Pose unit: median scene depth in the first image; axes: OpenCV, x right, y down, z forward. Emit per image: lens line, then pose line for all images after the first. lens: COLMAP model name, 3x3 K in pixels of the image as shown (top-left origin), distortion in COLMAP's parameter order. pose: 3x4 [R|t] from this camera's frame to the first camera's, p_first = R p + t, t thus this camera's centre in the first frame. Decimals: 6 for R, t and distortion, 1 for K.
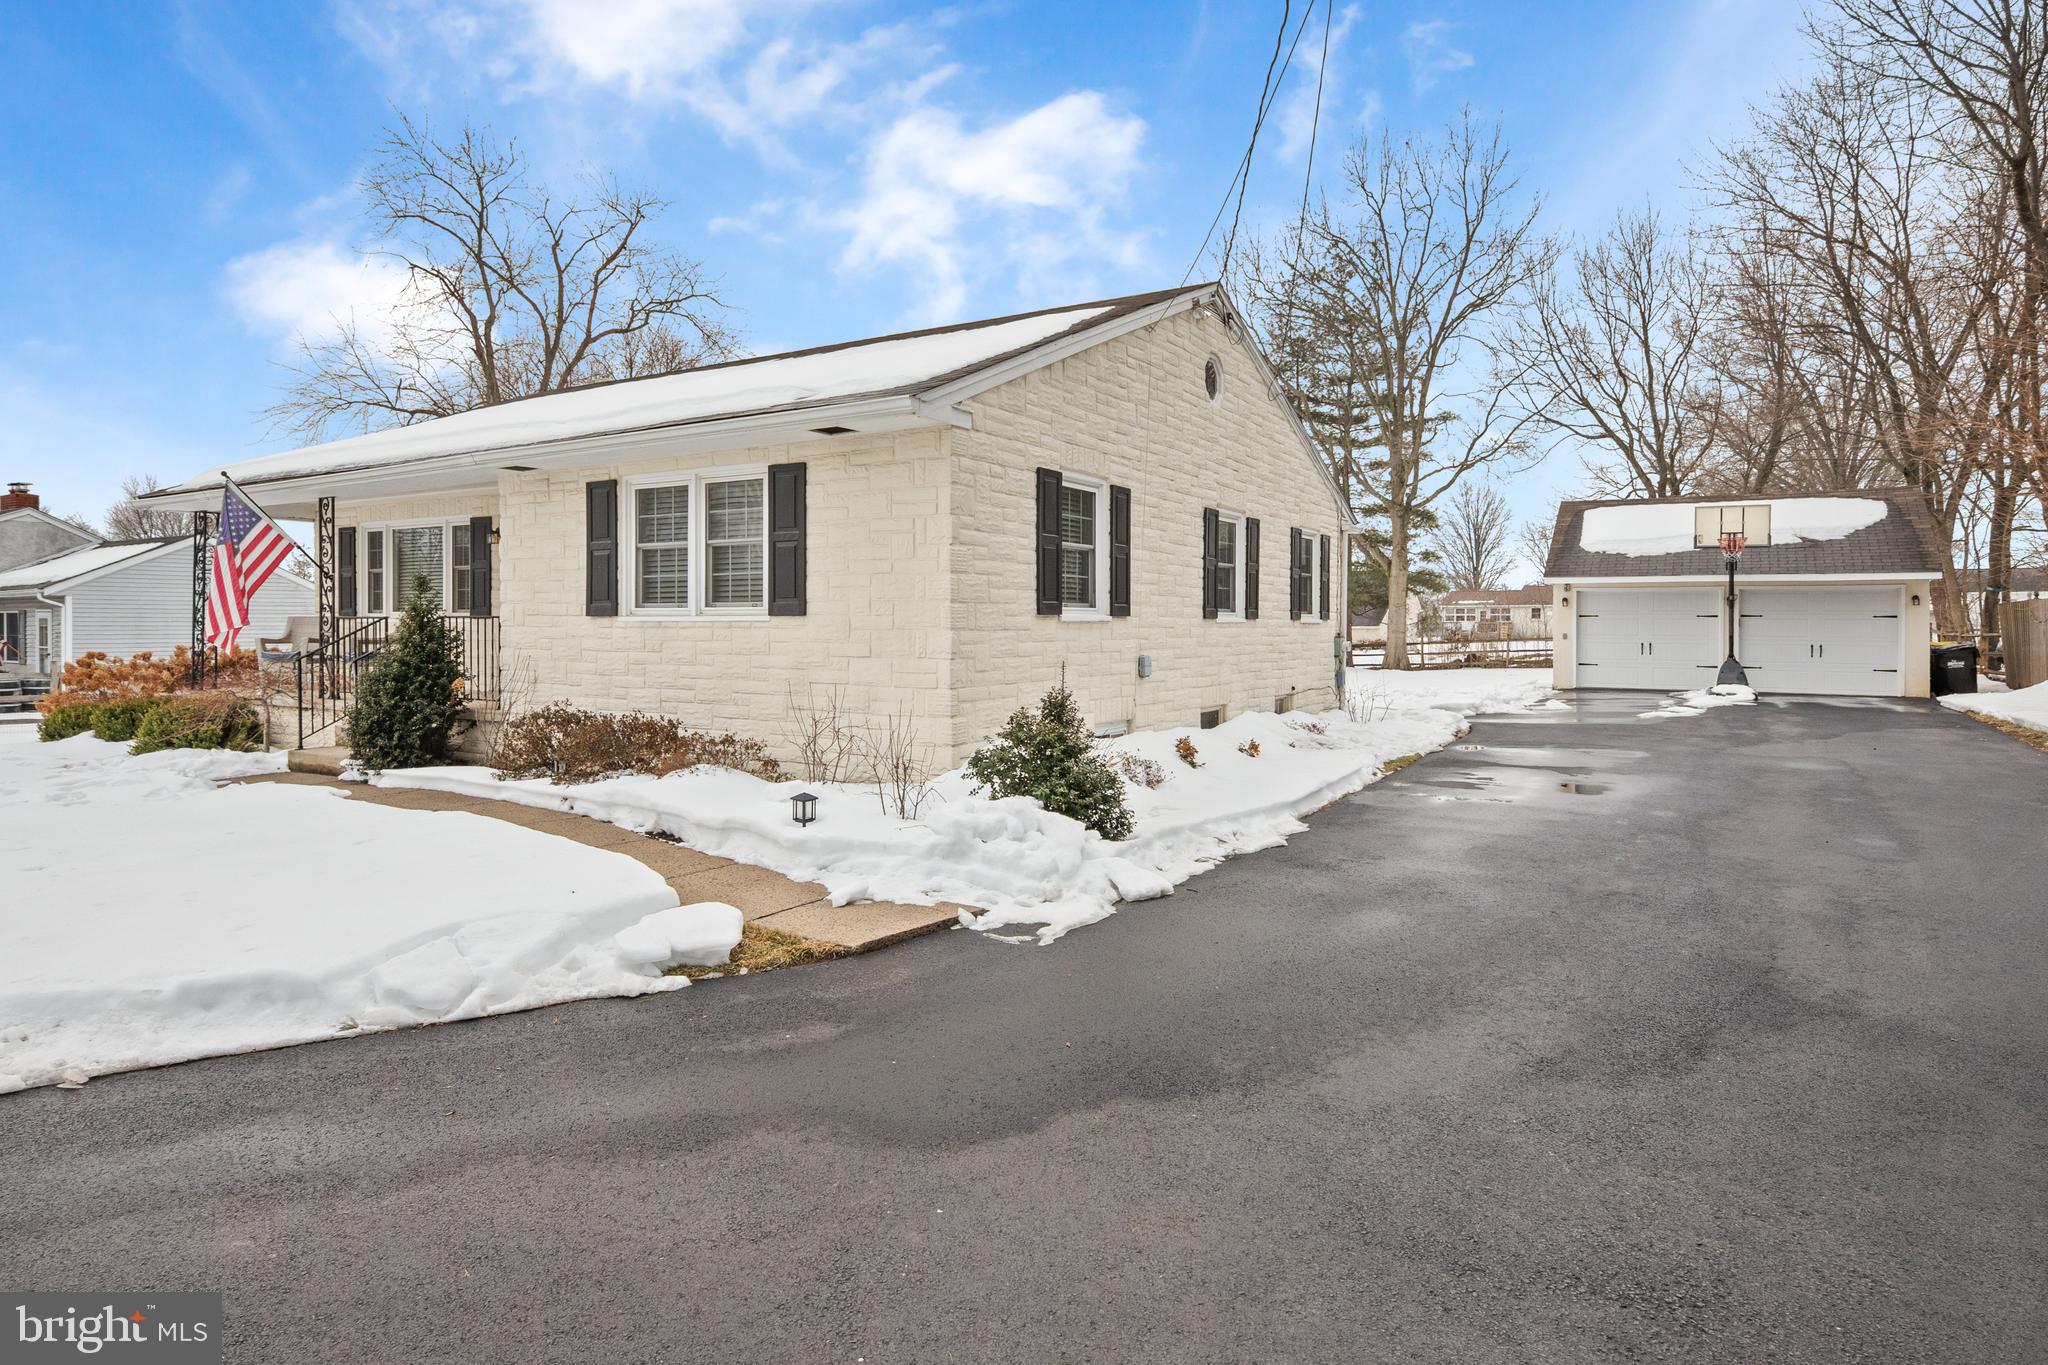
lens RADIAL K [[1155.3, 0, 1025.4], [0, 1155.3, 638.3], [0, 0, 1]] dist [-0.007344, -0.001894]
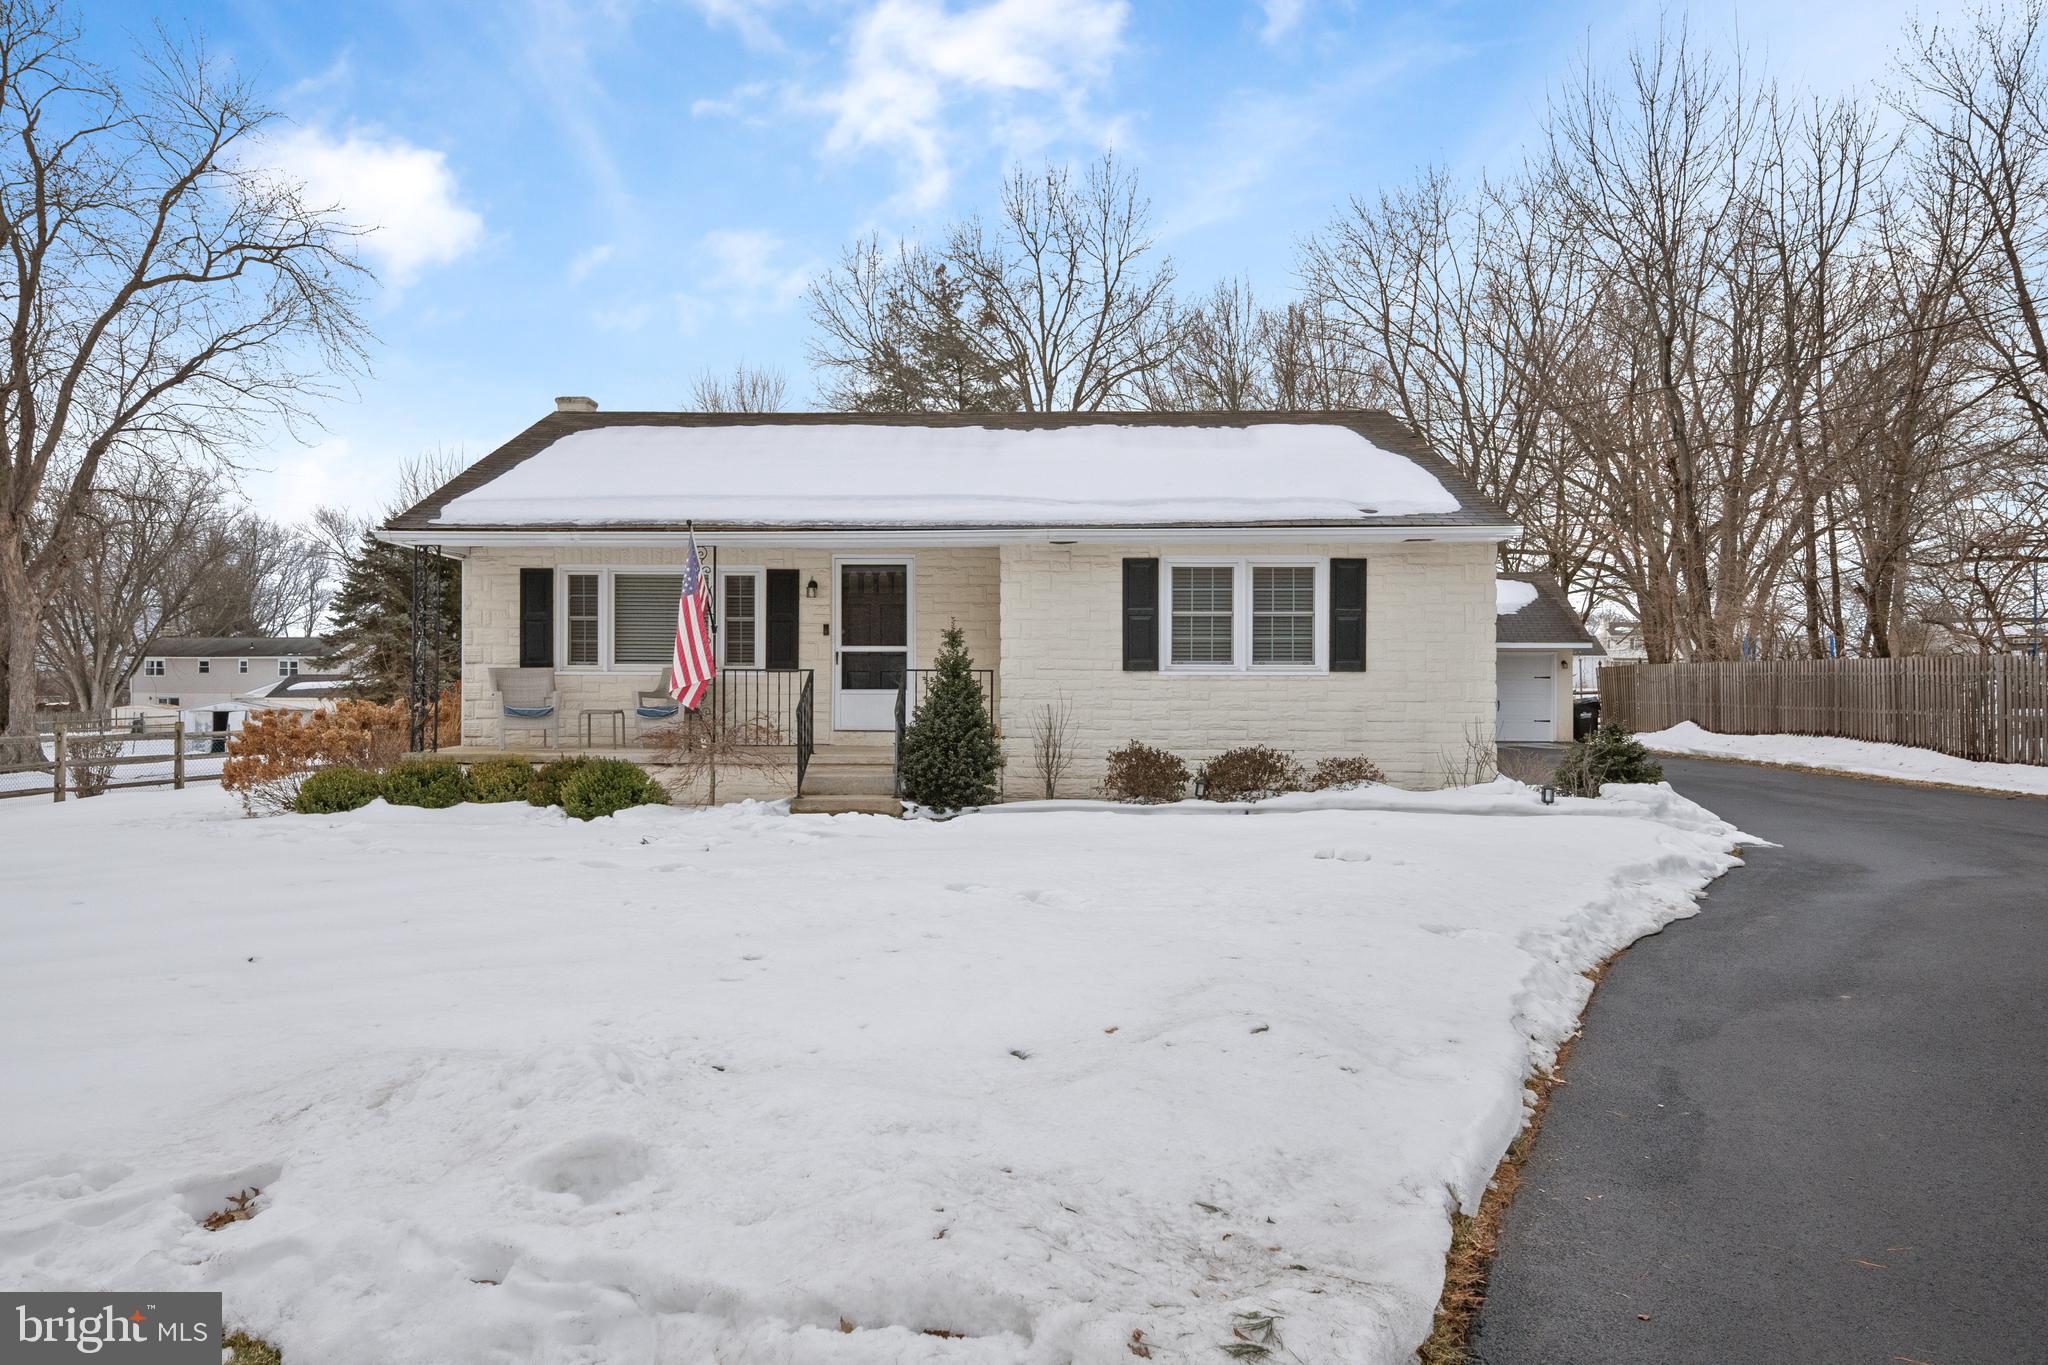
lens RADIAL K [[1503.0, 0, 1024.0], [0, 1503.0, 682.5], [0, 0, 1]] dist [0.025683, -0.000466]
pose [[0.866049, 0.002966, 0.499950, -1.236794], [0.004431, 0.999898, -0.013608, 0.013505], [-0.499939, 0.014000, 0.865947, -0.285543]]
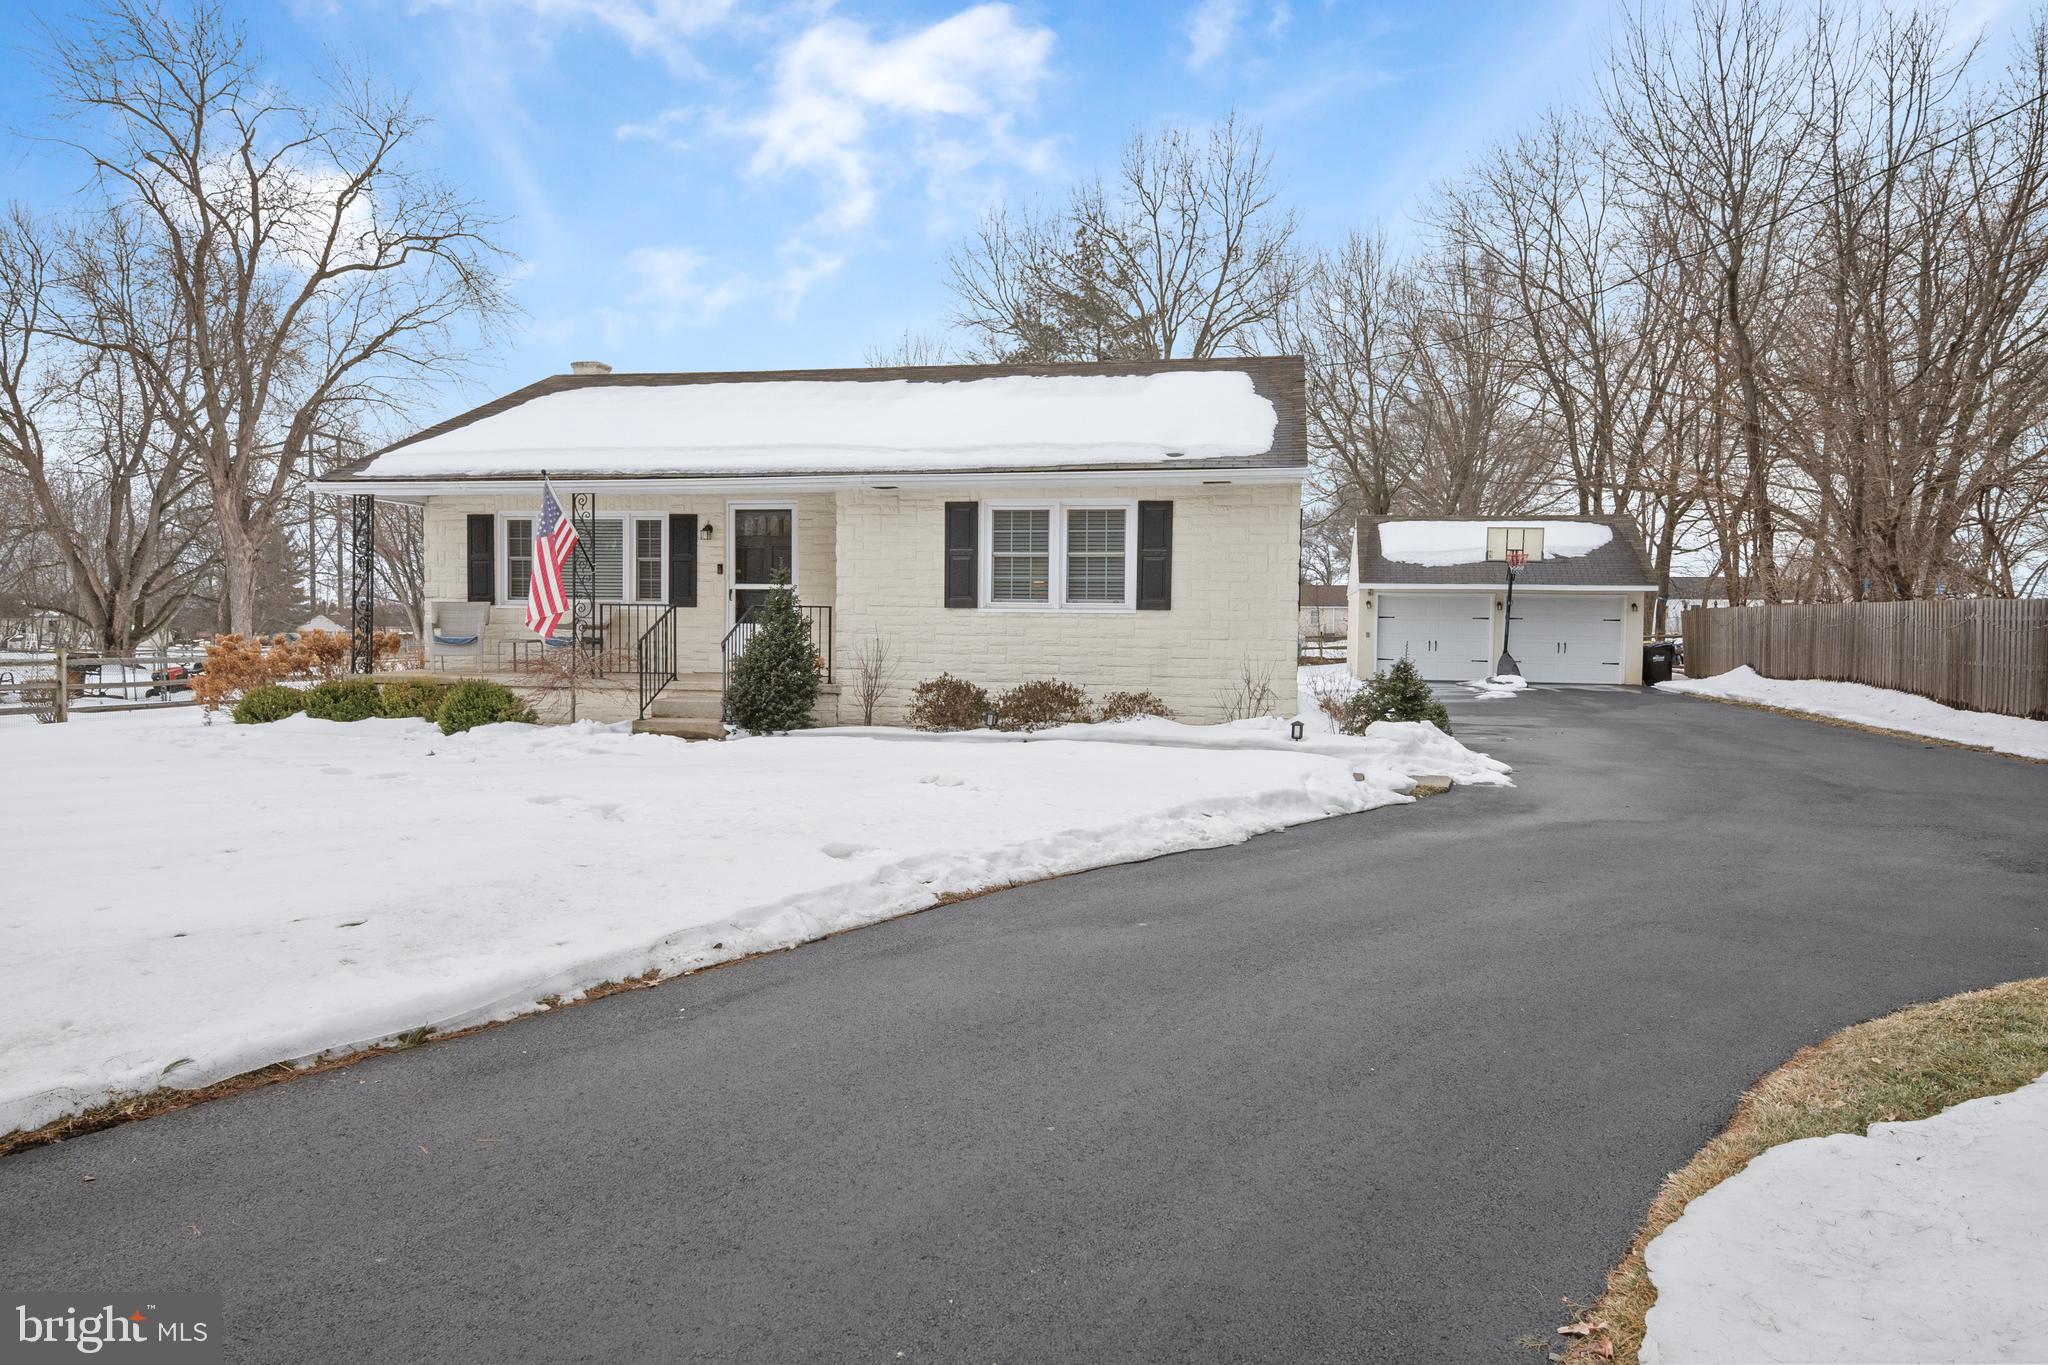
lens RADIAL K [[1399.8, 0, 1024.0], [0, 1399.8, 682.5], [0, 0, 1]] dist [0.013263, -0.000446]
pose [[0.941098, -0.003740, 0.338114, -0.815728], [-0.006690, 0.999537, 0.029678, 0.016769], [-0.338069, -0.030191, 0.940637, -0.476944]]
